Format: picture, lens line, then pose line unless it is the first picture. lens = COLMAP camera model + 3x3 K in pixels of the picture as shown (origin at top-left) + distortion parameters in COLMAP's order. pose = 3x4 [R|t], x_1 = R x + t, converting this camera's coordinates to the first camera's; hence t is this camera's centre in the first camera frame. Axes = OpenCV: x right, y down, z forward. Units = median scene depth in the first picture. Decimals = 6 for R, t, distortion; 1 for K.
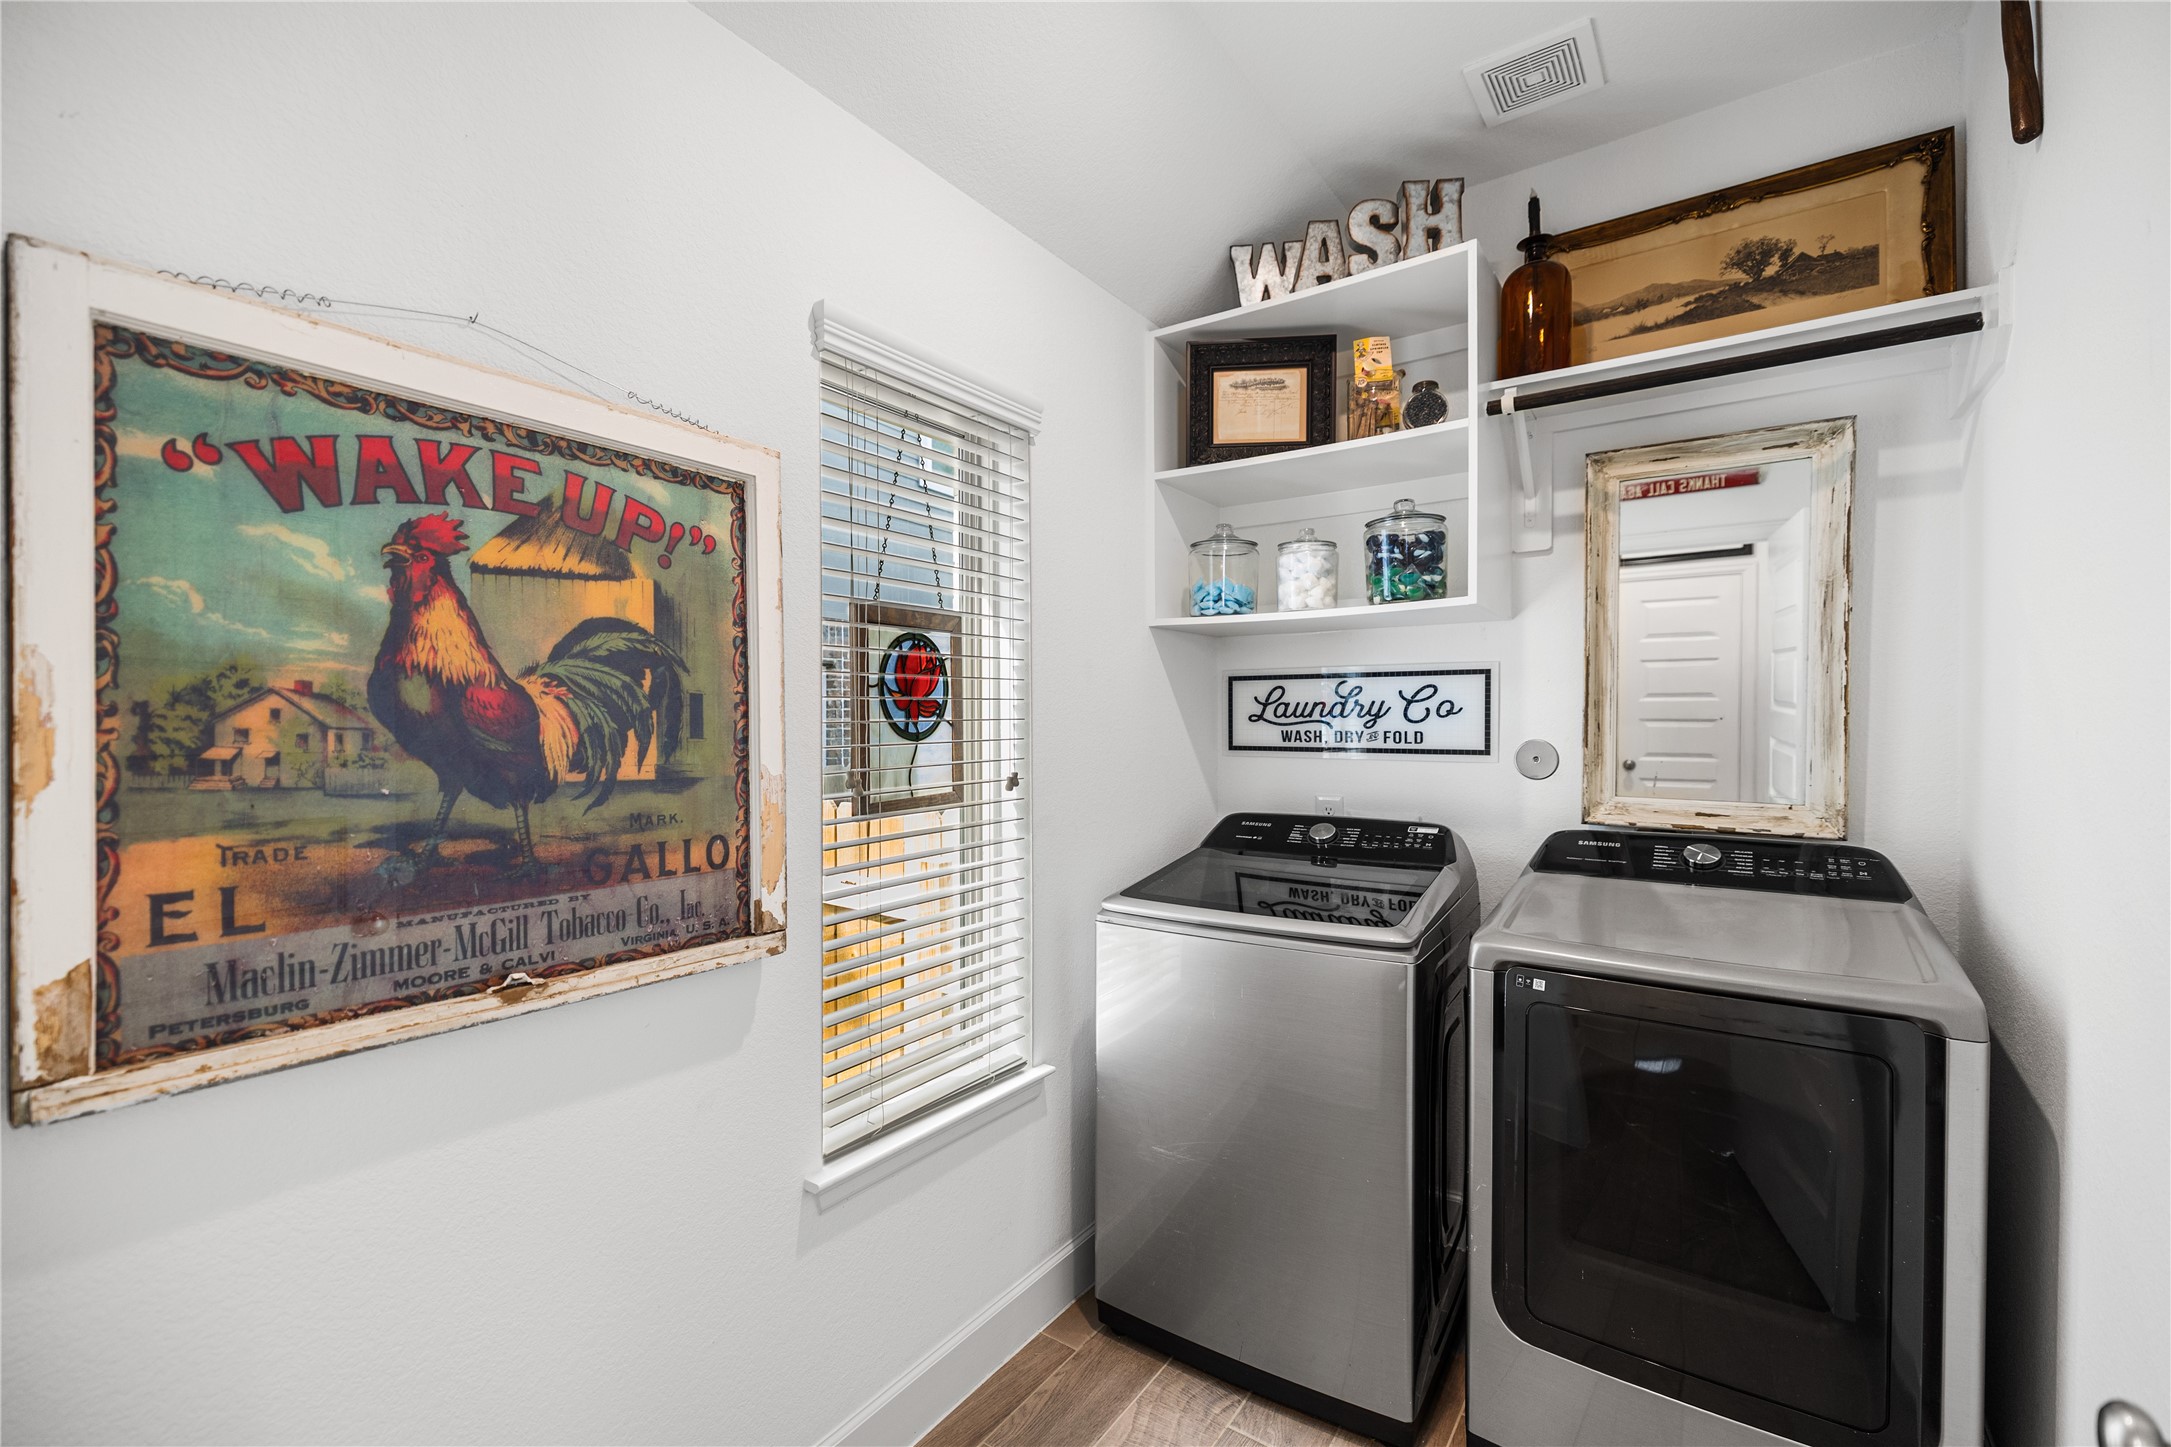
lens RADIAL K [[927.2, 0, 1084.0], [0, 927.2, 724.7], [0, 0, 1]] dist [-0.003655, 0.001986]
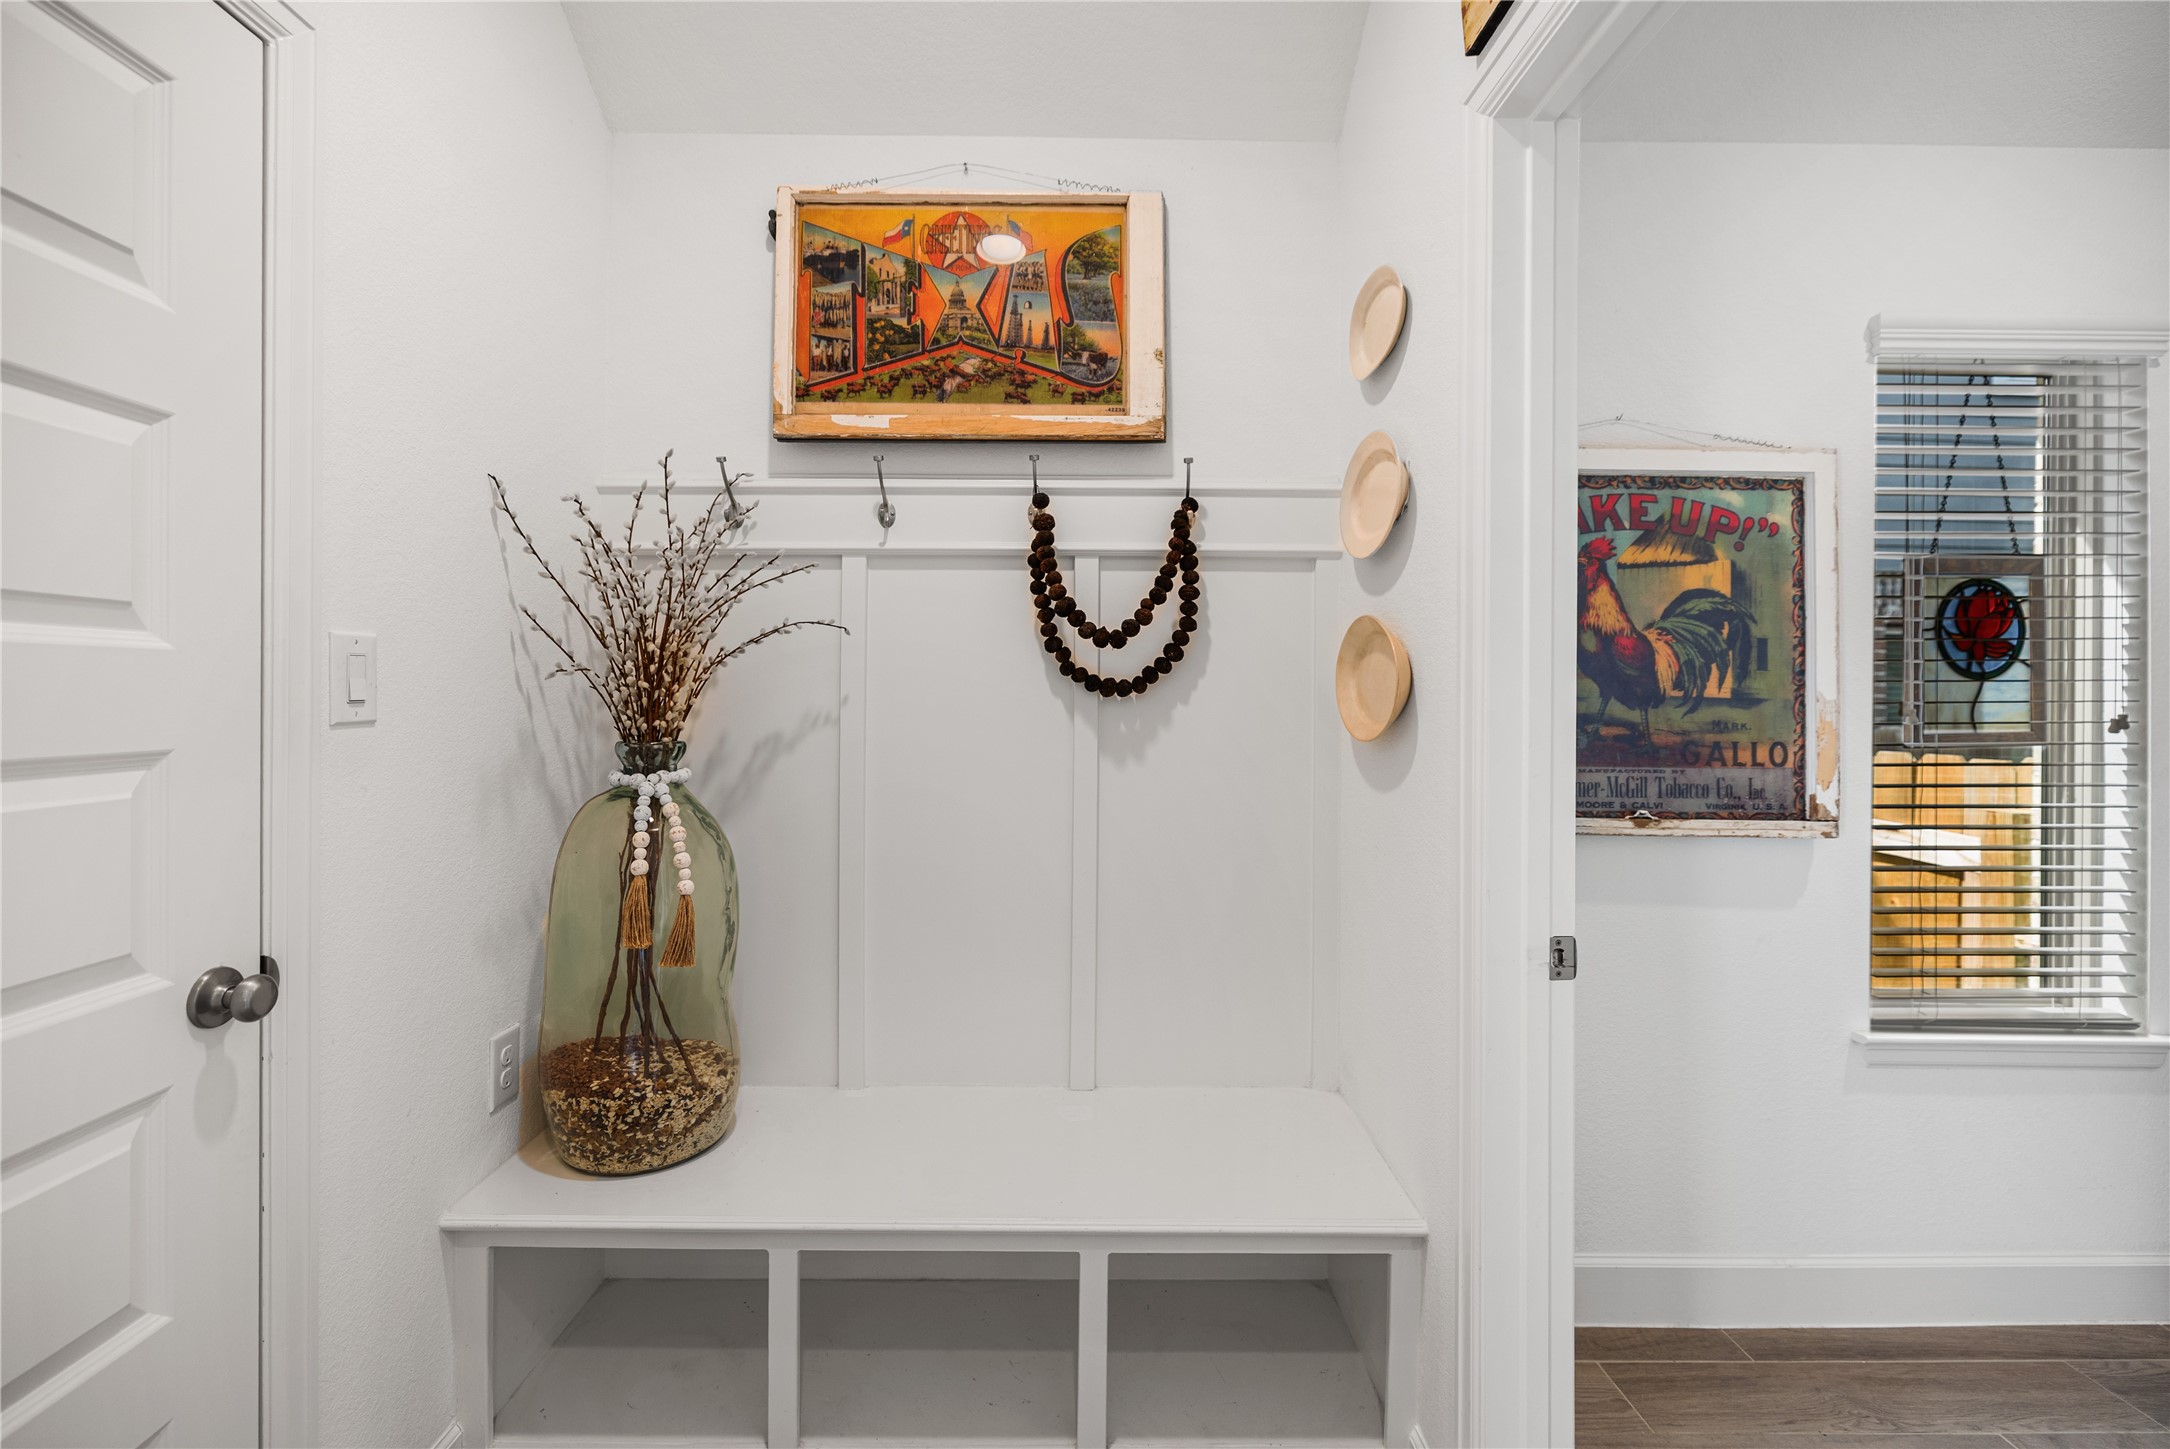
lens RADIAL K [[926.7, 0, 1056.2], [0, 926.7, 708.9], [0, 0, 1]] dist [-0.003655, 0.001986]
pose [[0.572349, 0.006320, -0.819986, 0.114060], [-0.010819, 0.999941, 0.000155, 0.083985], [0.819939, 0.008782, 0.572384, -0.663195]]
